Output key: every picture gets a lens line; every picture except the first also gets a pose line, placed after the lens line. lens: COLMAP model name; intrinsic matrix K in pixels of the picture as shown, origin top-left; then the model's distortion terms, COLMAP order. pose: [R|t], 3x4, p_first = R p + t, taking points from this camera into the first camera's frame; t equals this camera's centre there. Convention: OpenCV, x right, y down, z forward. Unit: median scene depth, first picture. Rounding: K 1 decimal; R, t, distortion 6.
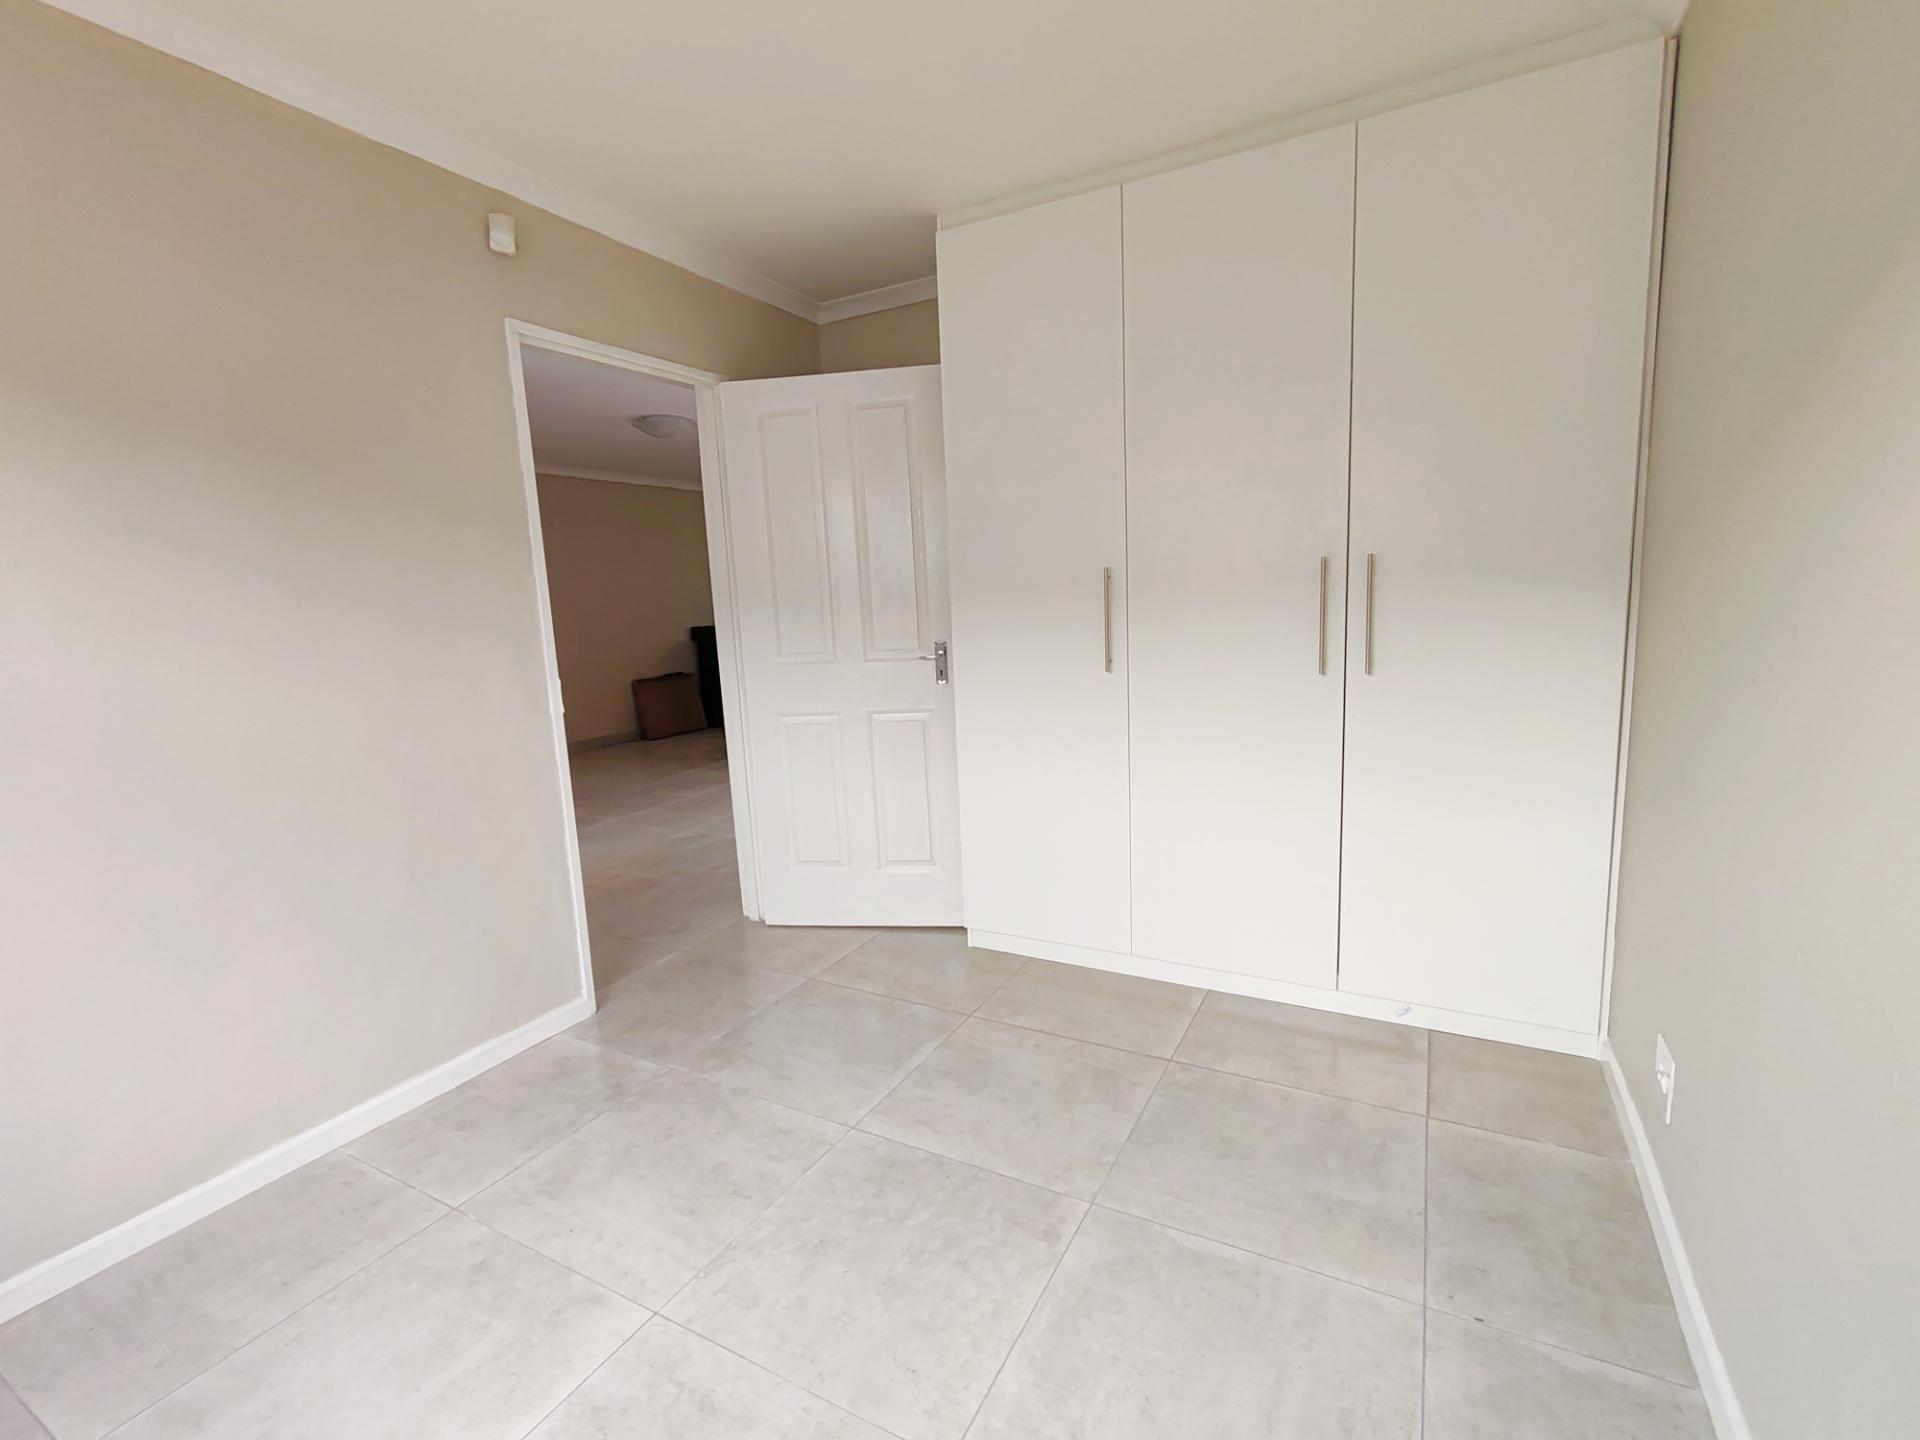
lens RADIAL K [[878.2, 0, 959.2], [0, 878.2, 718.5], [0, 0, 1]] dist [-0.010498, 0.000819]
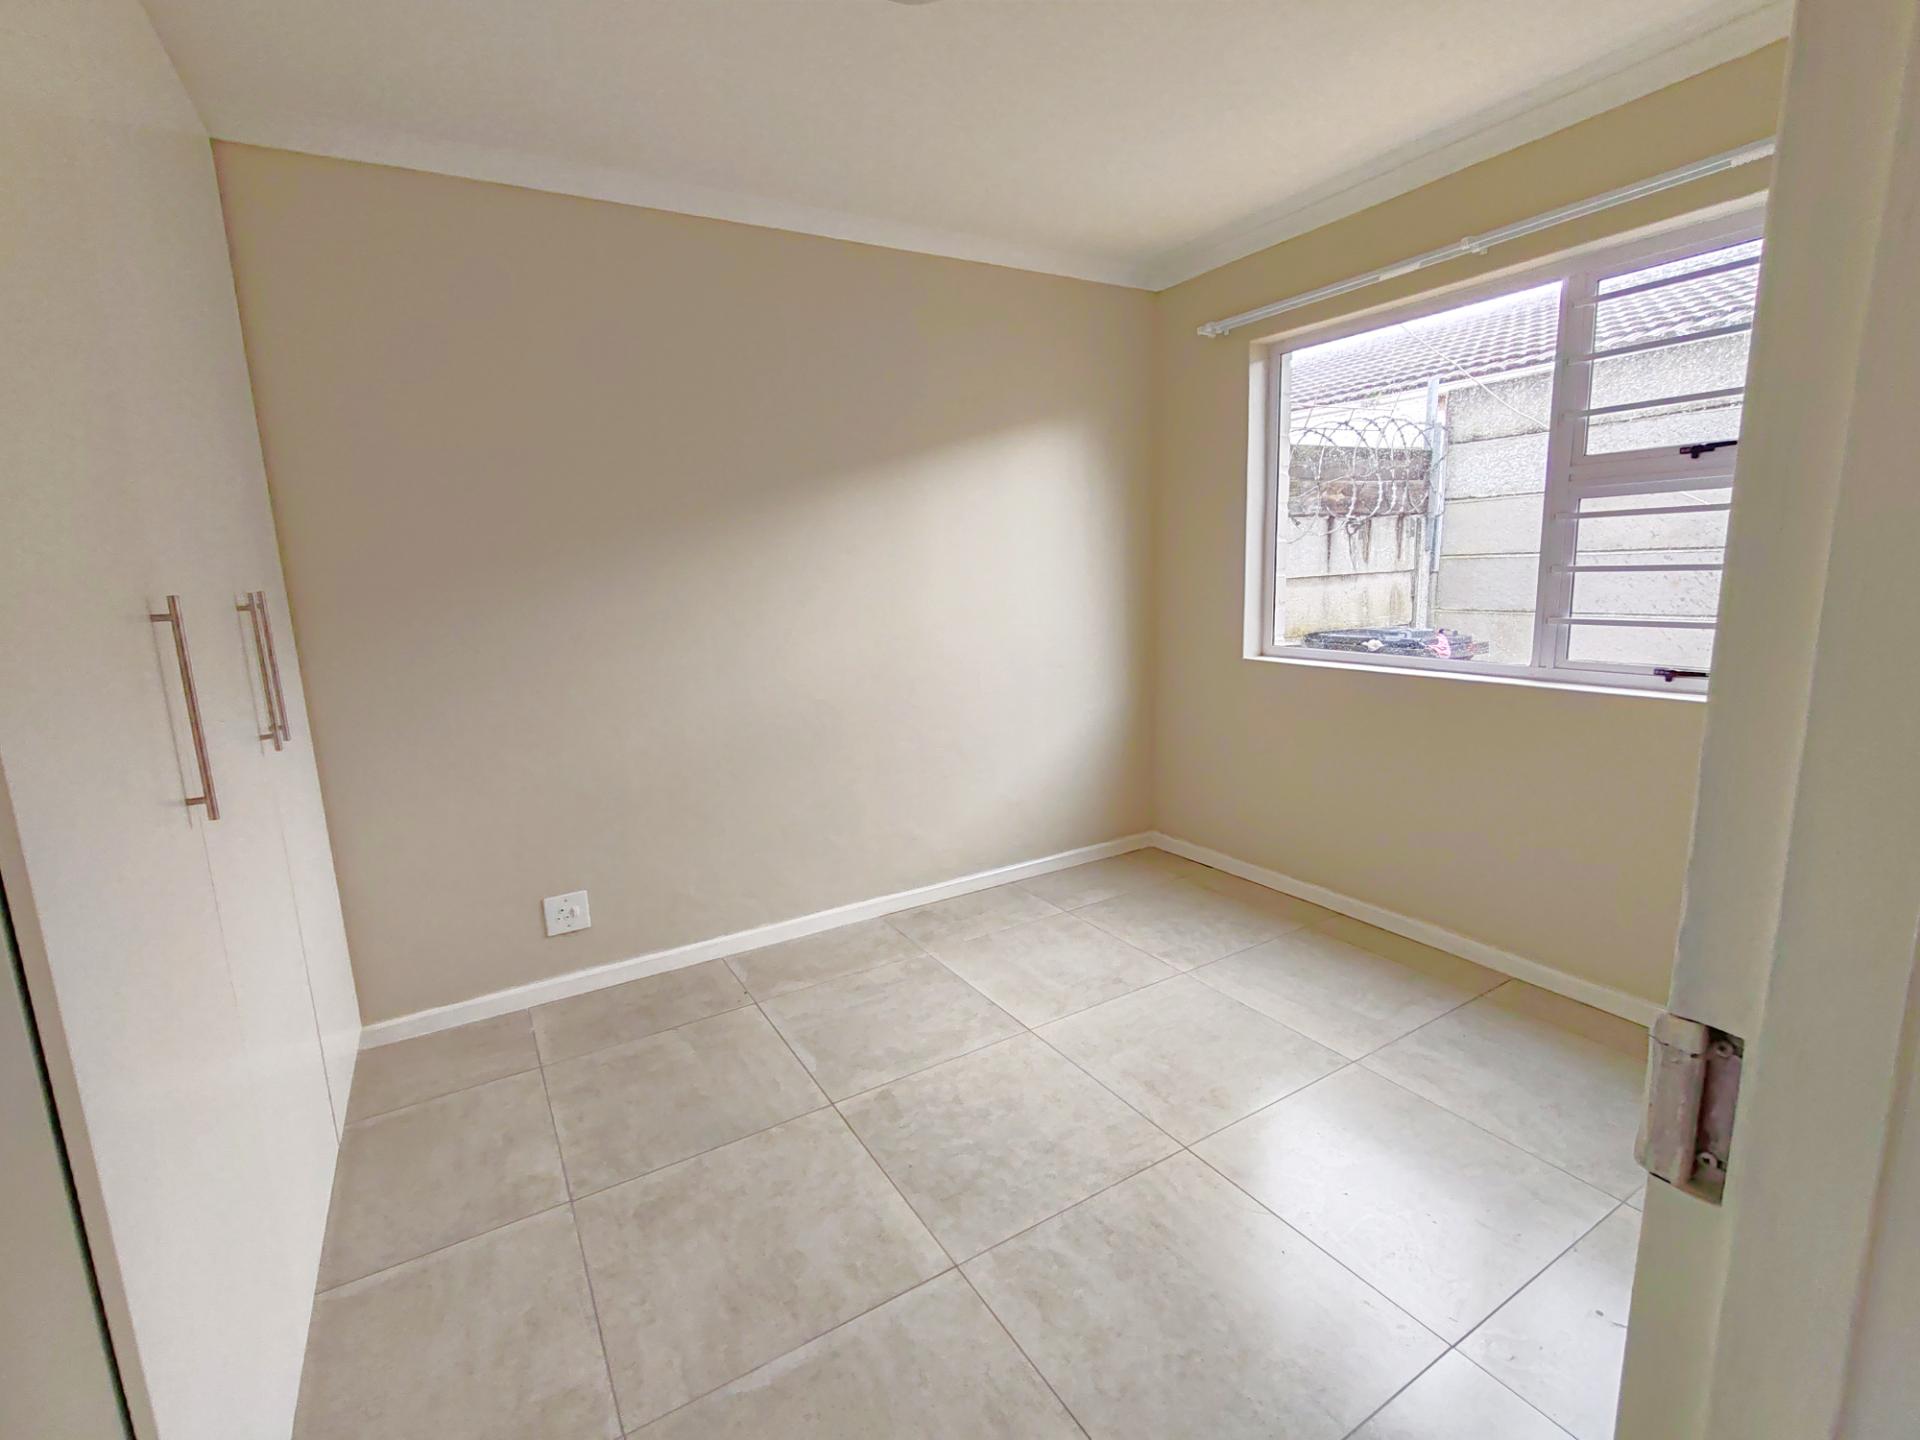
lens RADIAL K [[878.2, 0, 971.1], [0, 878.2, 727.7], [0, 0, 1]] dist [-0.010498, 0.000819]
pose [[-0.870450, -0.022724, 0.491732, -0.587932], [0.137761, 0.947773, 0.287659, -0.255475], [-0.472587, 0.318134, -0.821859, 1.710739]]
